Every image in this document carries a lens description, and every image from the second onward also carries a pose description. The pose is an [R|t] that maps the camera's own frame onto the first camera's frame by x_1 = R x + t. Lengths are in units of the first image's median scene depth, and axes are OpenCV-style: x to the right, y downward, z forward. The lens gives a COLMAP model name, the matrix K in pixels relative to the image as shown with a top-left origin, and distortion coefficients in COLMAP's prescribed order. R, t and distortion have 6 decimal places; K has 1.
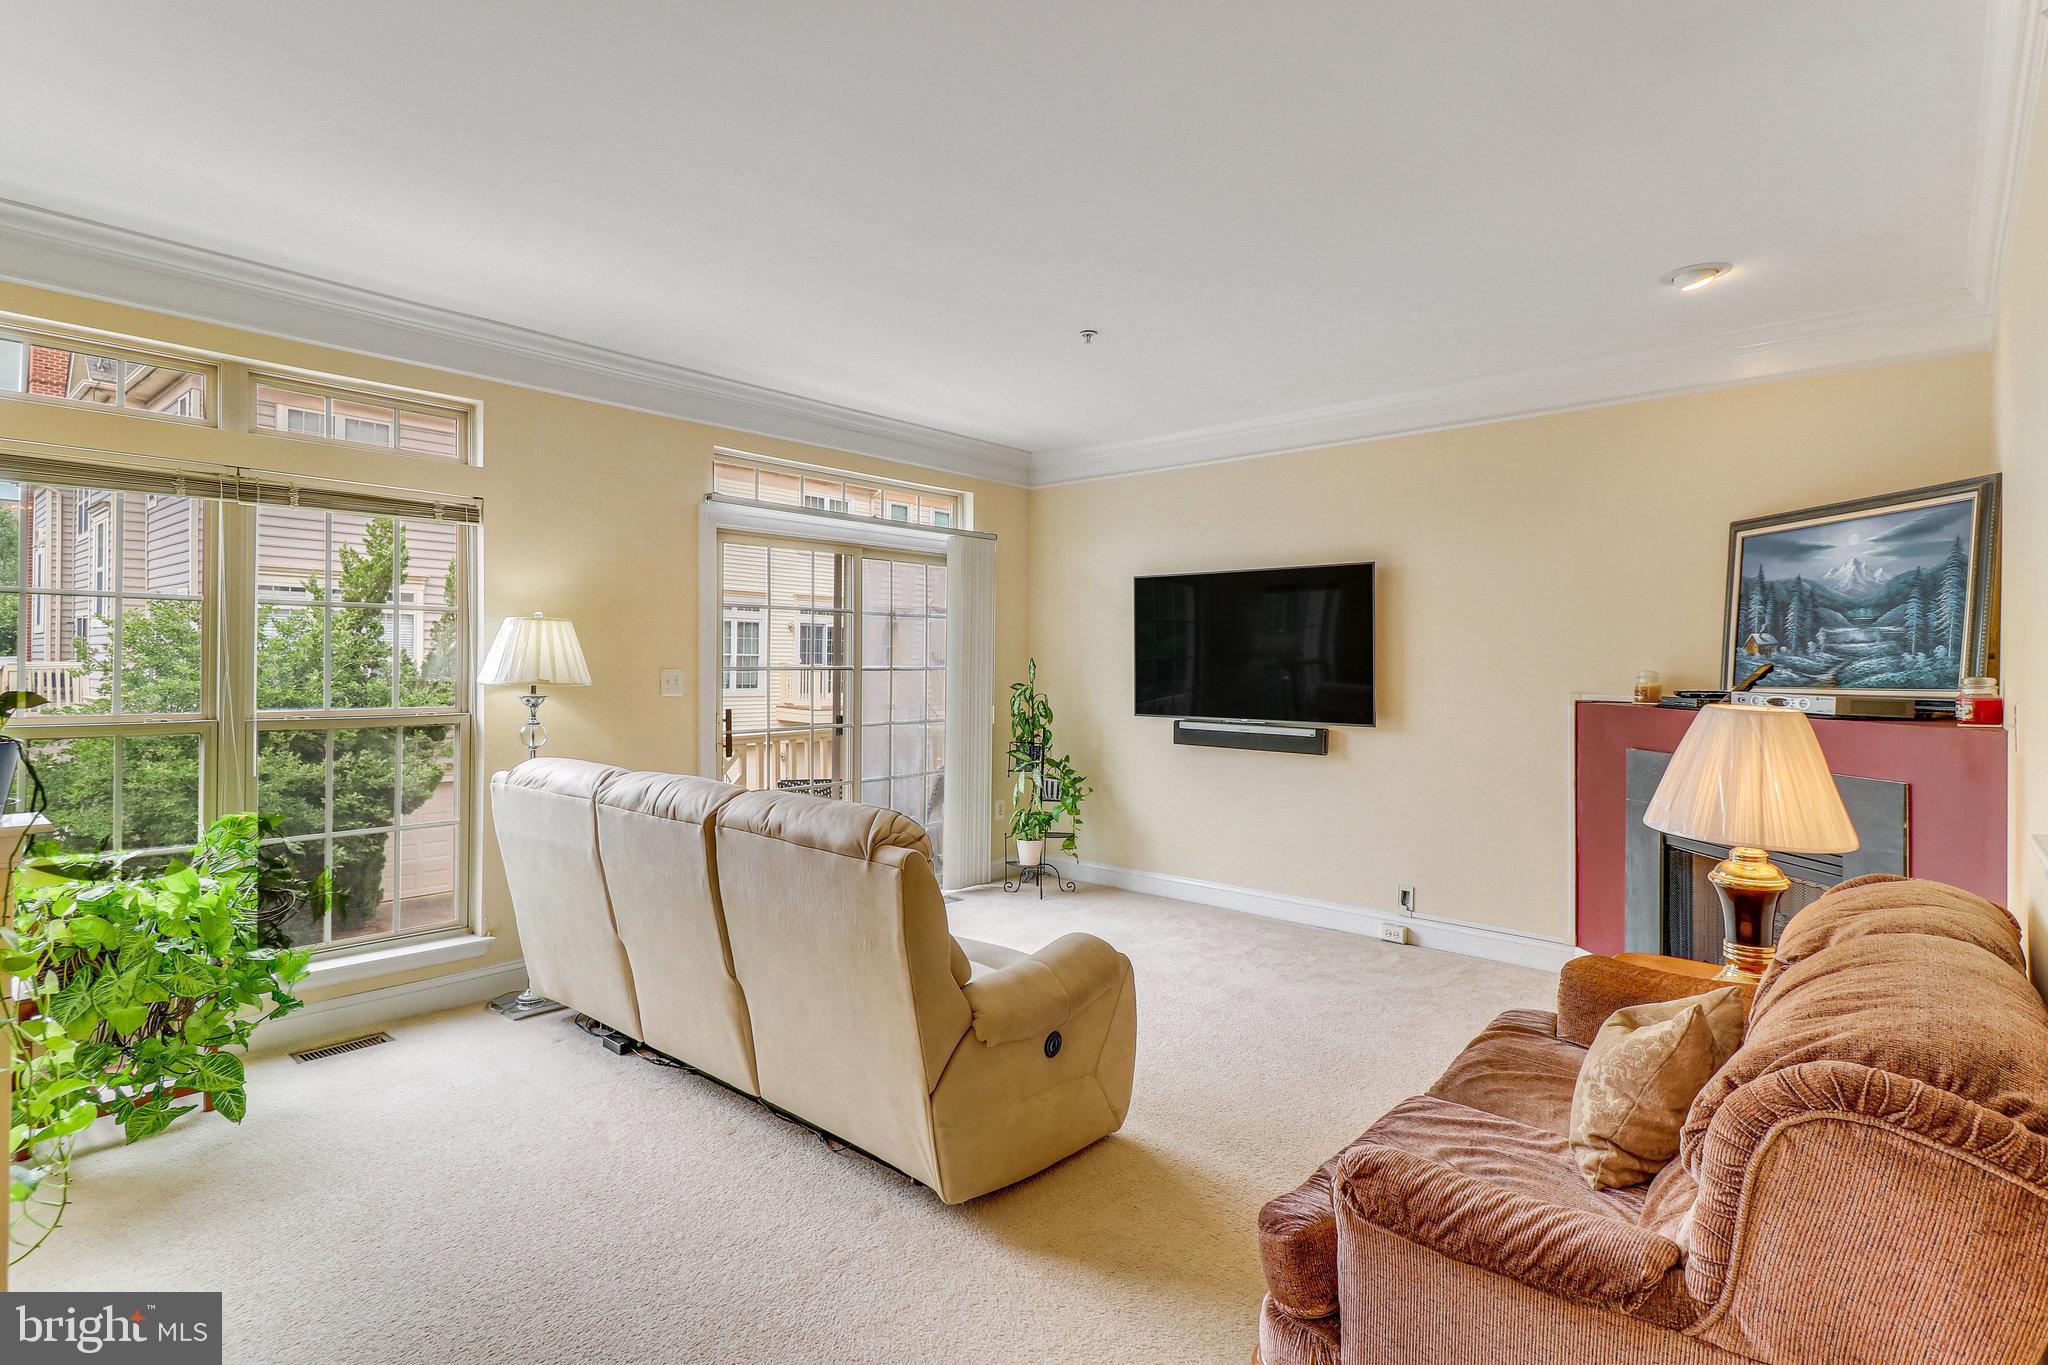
lens RADIAL K [[1018.2, 0, 1013.3], [0, 1018.2, 658.8], [0, 0, 1]] dist [0.021904, -0.000412]
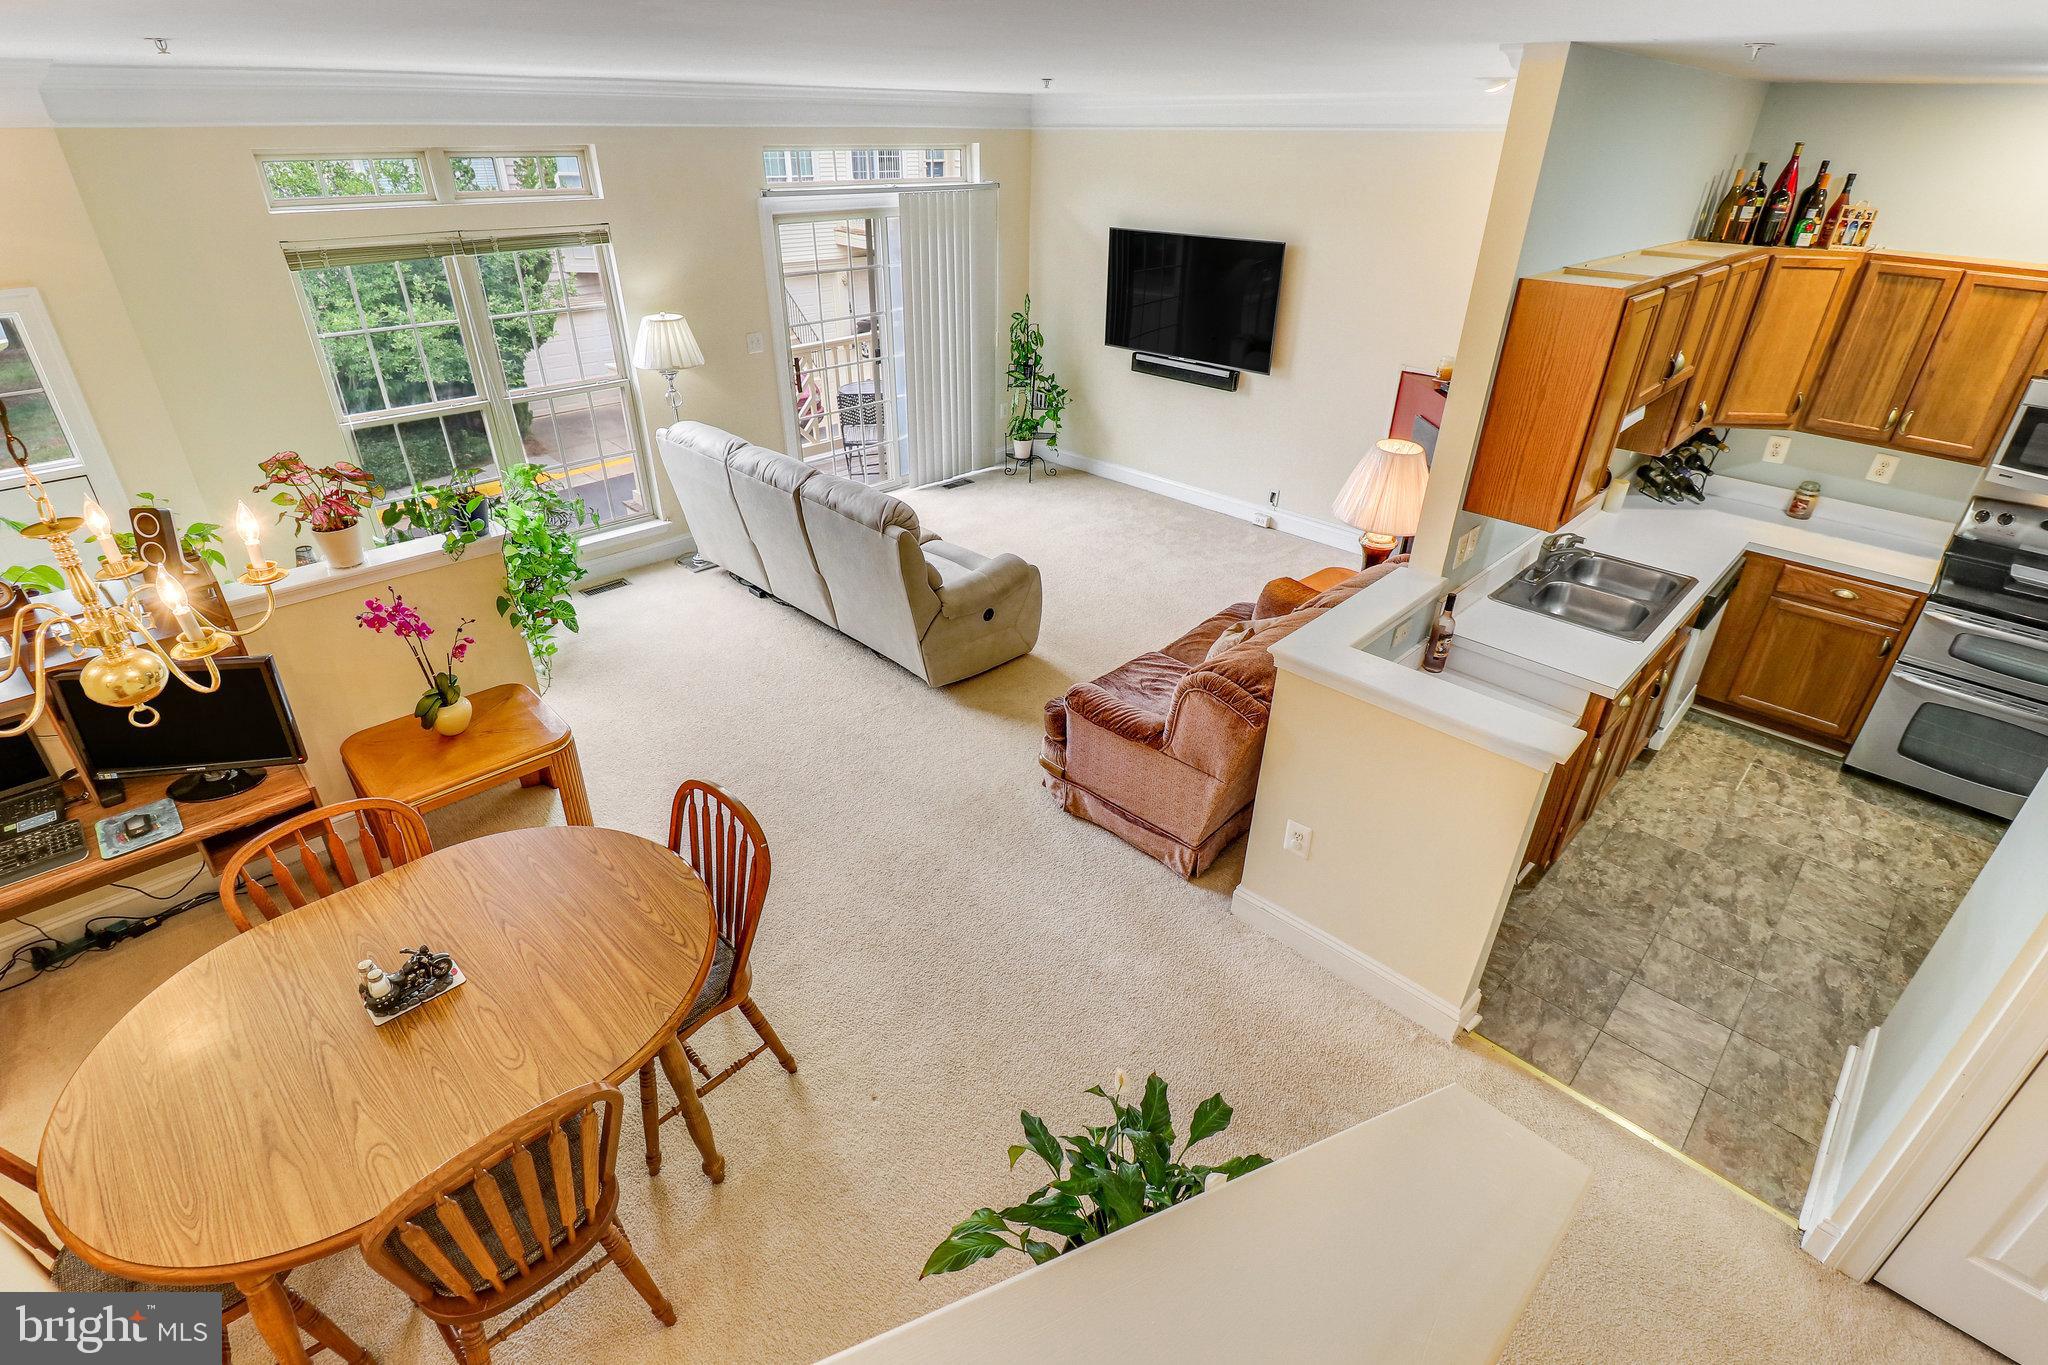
lens RADIAL K [[960.7, 0, 1017.1], [0, 960.7, 665.2], [0, 0, 1]] dist [0.000216, -0.010775]
pose [[0.998084, 0.034017, -0.051681, 0.130515], [-0.004306, 0.871460, 0.490447, -0.289543], [0.061721, -0.489285, 0.869937, -0.413383]]
